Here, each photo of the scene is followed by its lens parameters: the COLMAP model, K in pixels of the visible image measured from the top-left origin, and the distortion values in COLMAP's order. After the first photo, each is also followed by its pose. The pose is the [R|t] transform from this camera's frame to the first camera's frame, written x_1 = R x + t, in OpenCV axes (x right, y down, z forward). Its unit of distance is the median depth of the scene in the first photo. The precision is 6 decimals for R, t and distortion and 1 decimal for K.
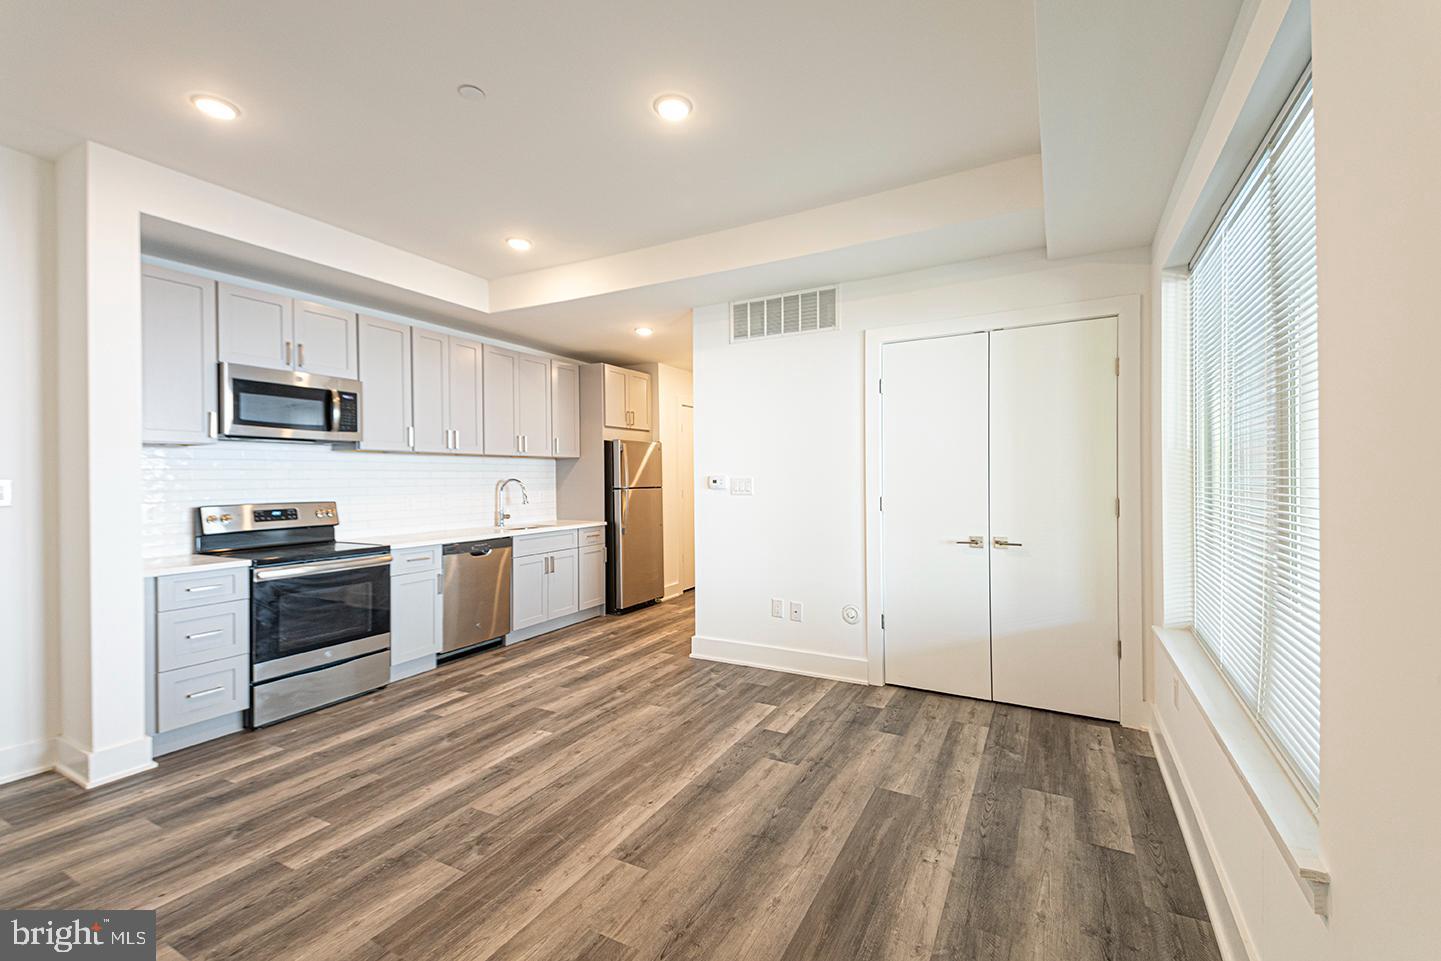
lens RADIAL K [[613.9, 0, 720.5], [0, 613.9, 480.5], [0, 0, 1]] dist [0.089914, -0.049141]
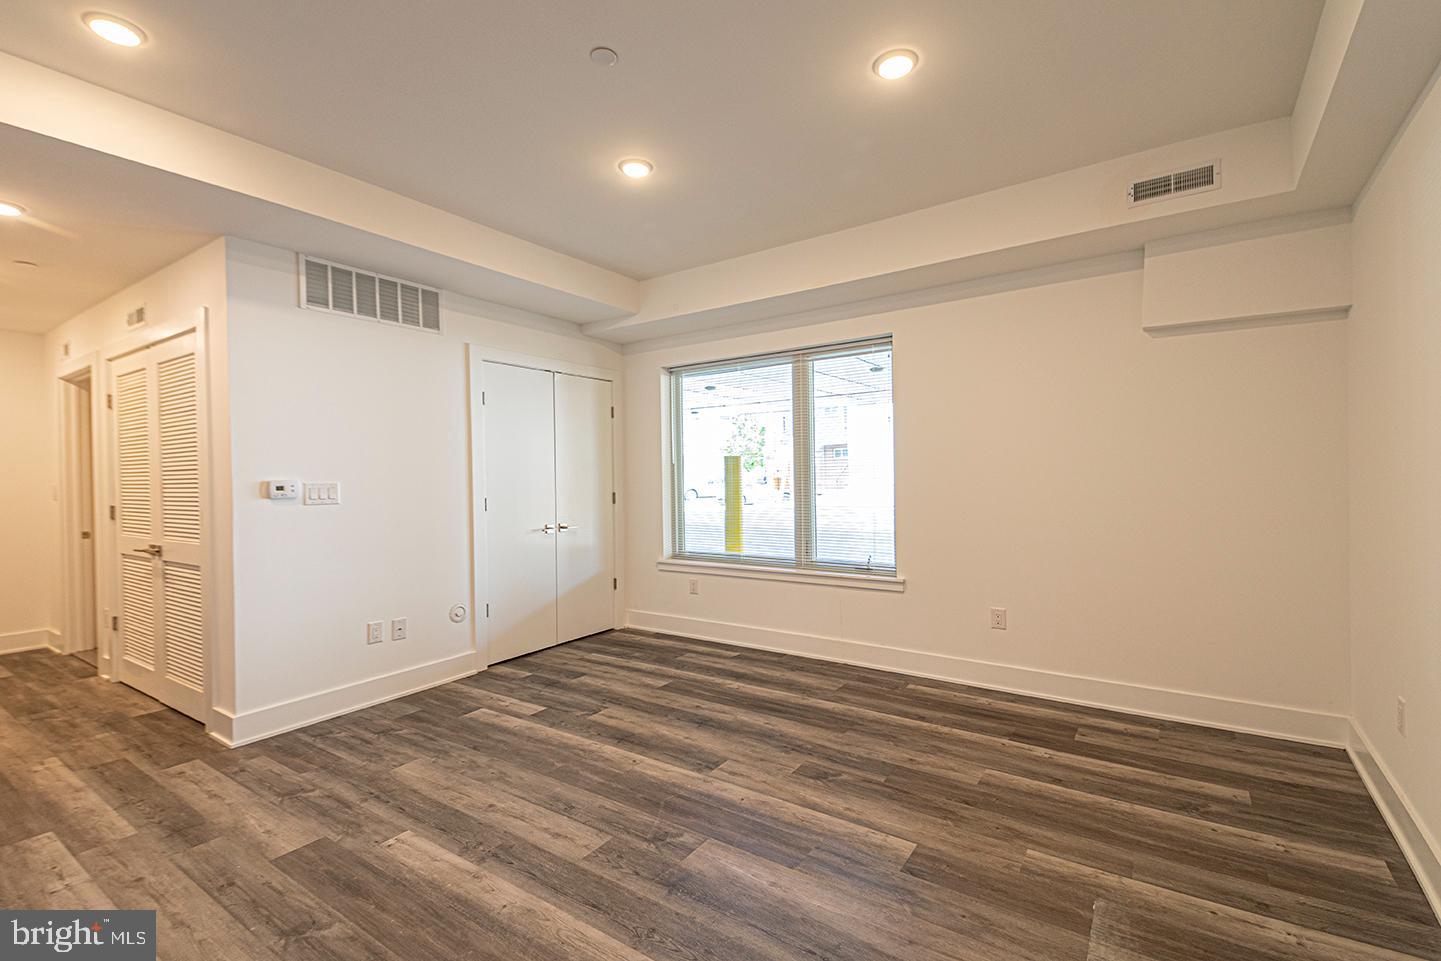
lens RADIAL K [[636.3, 0, 722.3], [0, 636.3, 470.0], [0, 0, 1]] dist [0.070243, -0.032903]
pose [[0.103586, 0.016405, 0.994485, -0.900587], [0.020727, 0.999611, -0.018648, 0.016633], [-0.994405, 0.022544, 0.103206, 0.519440]]
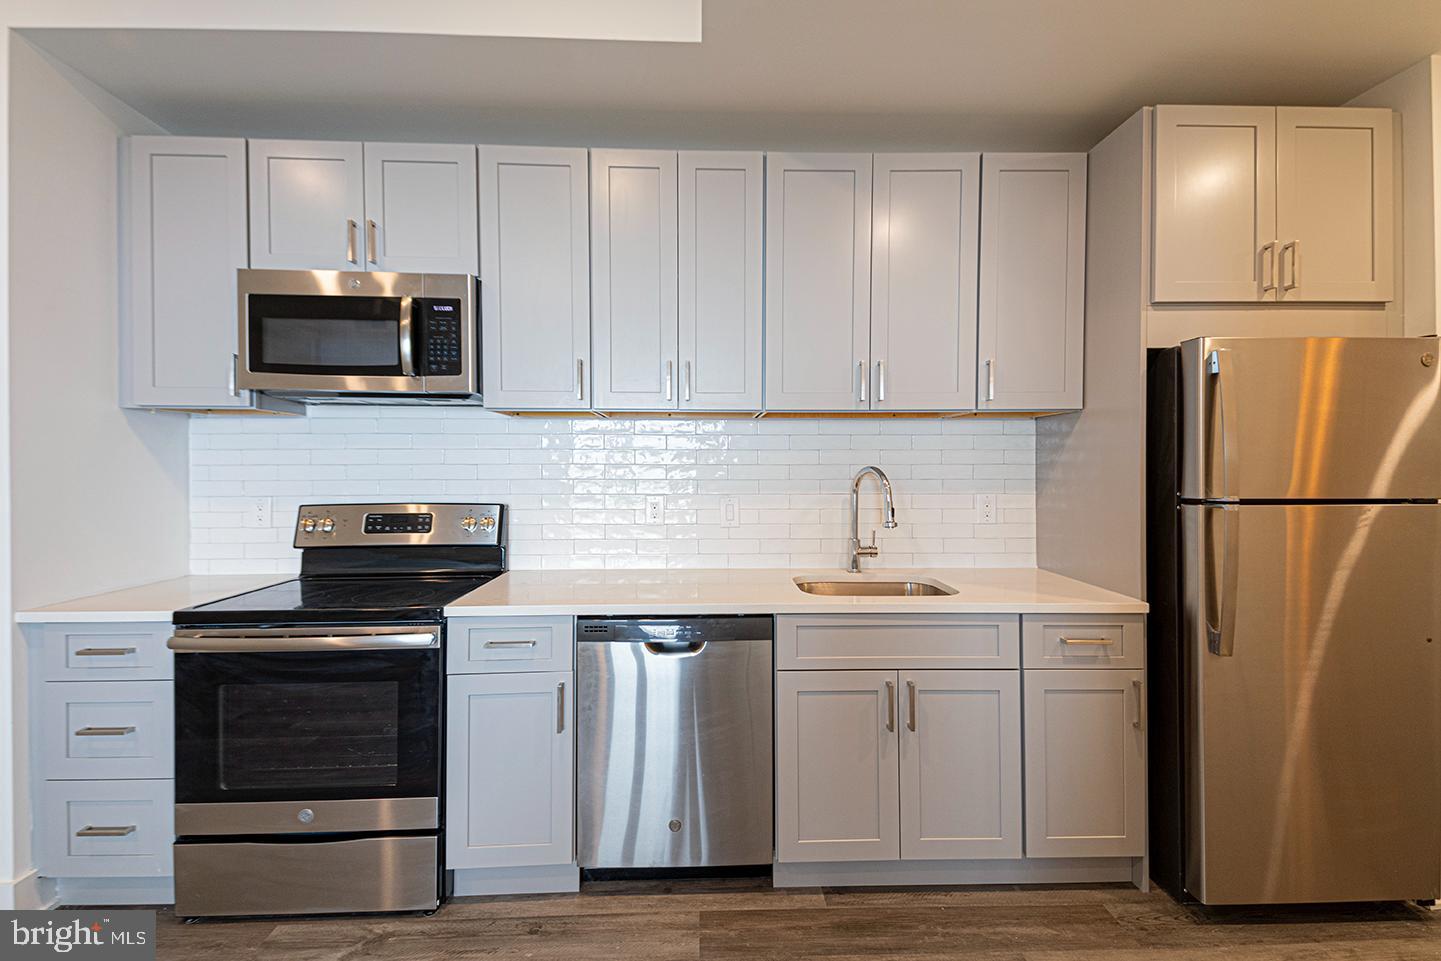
lens RADIAL K [[636.3, 0, 722.3], [0, 636.3, 470.0], [0, 0, 1]] dist [0.070243, -0.032903]
pose [[0.506199, 0.013436, -0.862312, -0.009771], [-0.008169, 0.999908, 0.010785, -0.006763], [0.862378, 0.001585, 0.506263, 1.071519]]
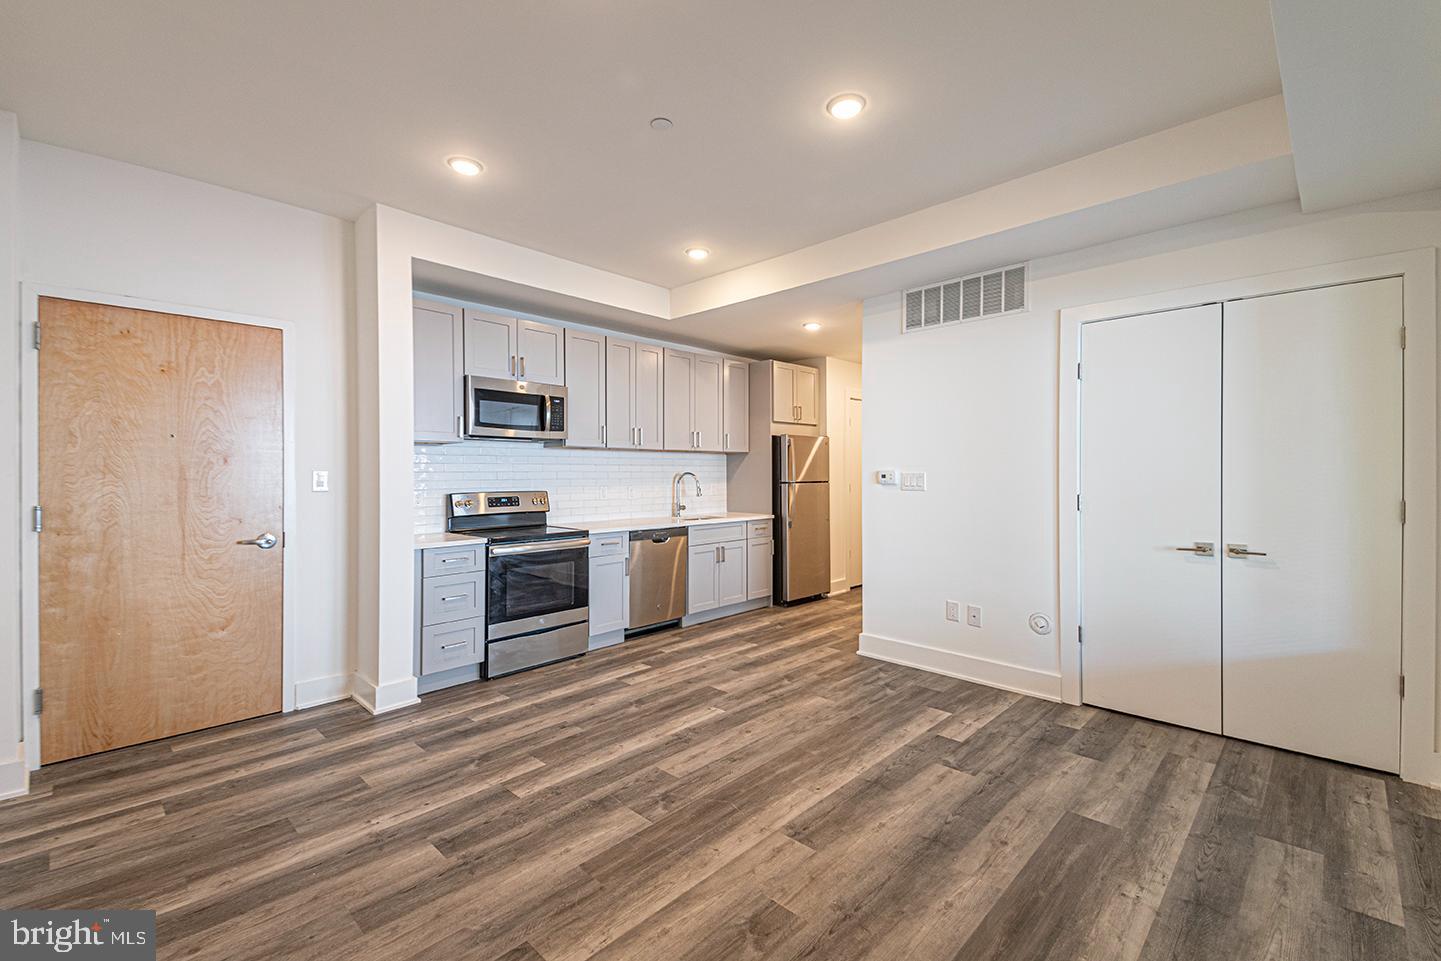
lens RADIAL K [[620.2, 0, 718.0], [0, 620.2, 475.8], [0, 0, 1]] dist [0.085436, -0.045696]
pose [[0.963369, 0.007502, -0.268073, 0.003069], [-0.007045, 0.999972, 0.002666, -0.000223], [0.268086, -0.000680, 0.963395, -0.030048]]
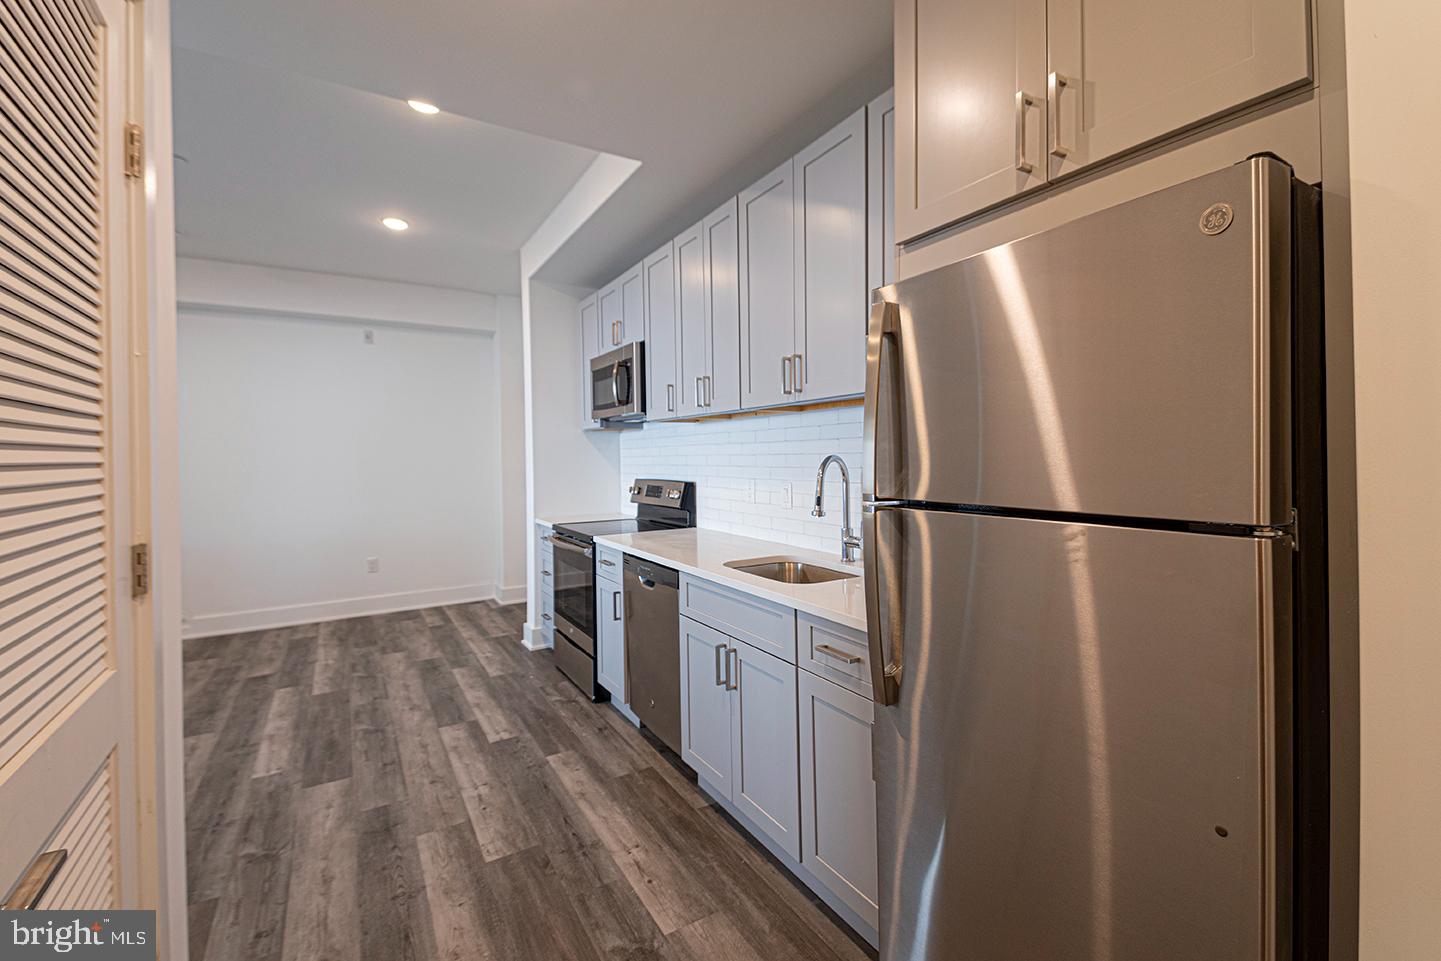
lens RADIAL K [[619.7, 0, 721.5], [0, 619.7, 461.8], [0, 0, 1]] dist [0.078796, -0.043702]
pose [[-0.506882, 0.023907, -0.861684, 0.119121], [0.013692, 0.999713, 0.019683, -0.012232], [0.861907, -0.001821, -0.507063, 1.798433]]
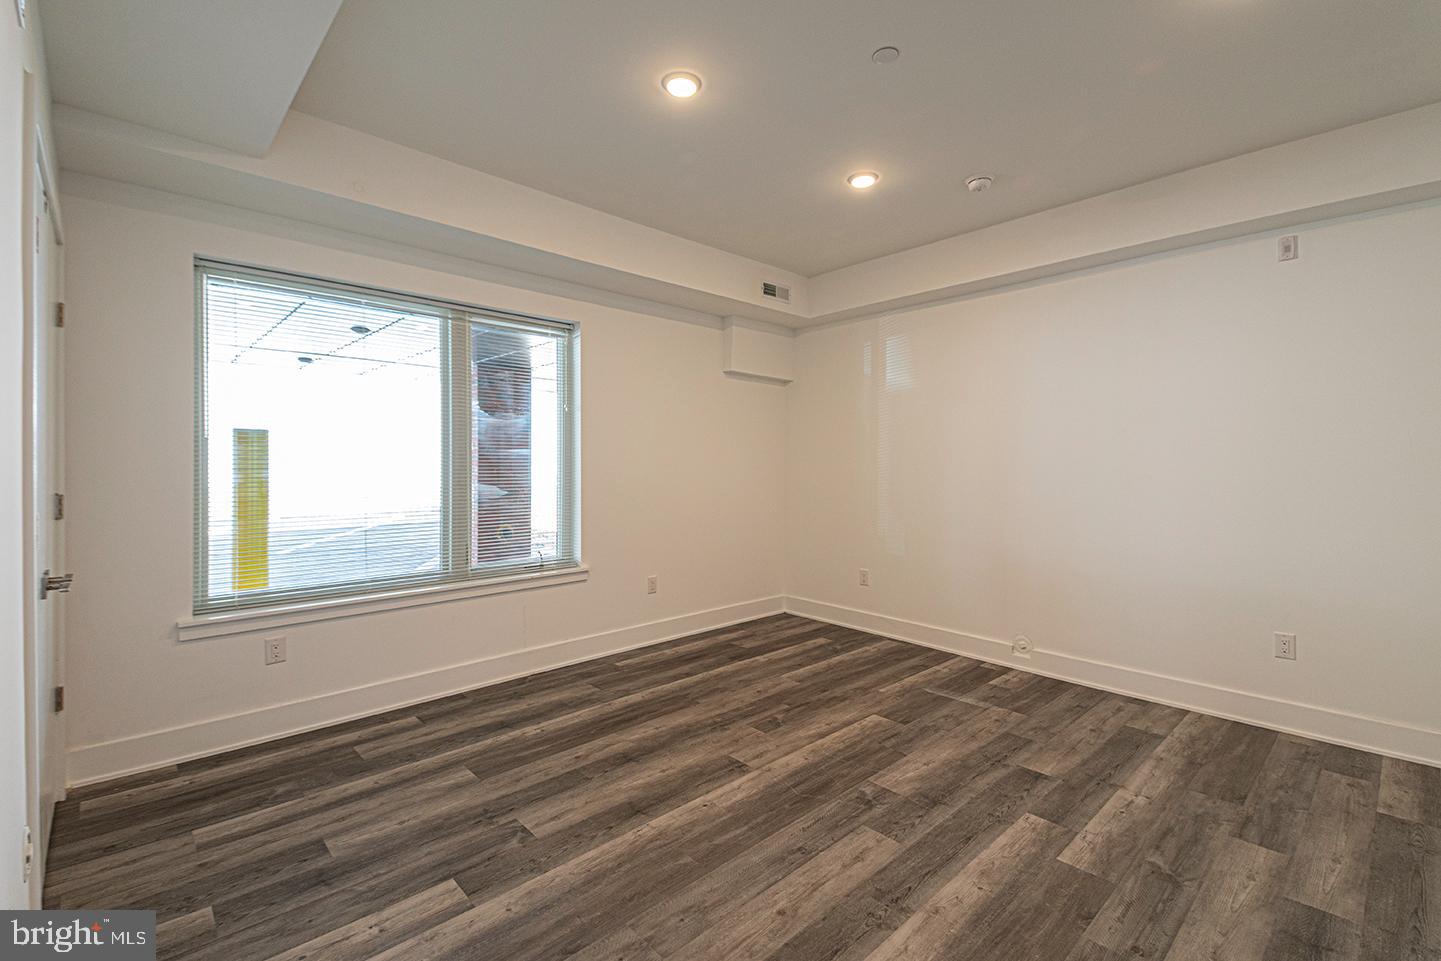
lens RADIAL K [[634.0, 0, 720.1], [0, 634.0, 468.7], [0, 0, 1]] dist [0.084468, -0.045373]
pose [[-0.950181, 0.003262, 0.311682, -0.319136], [0.007078, 0.999913, 0.011112, -0.004556], [-0.311618, 0.012764, -0.950122, 1.390716]]
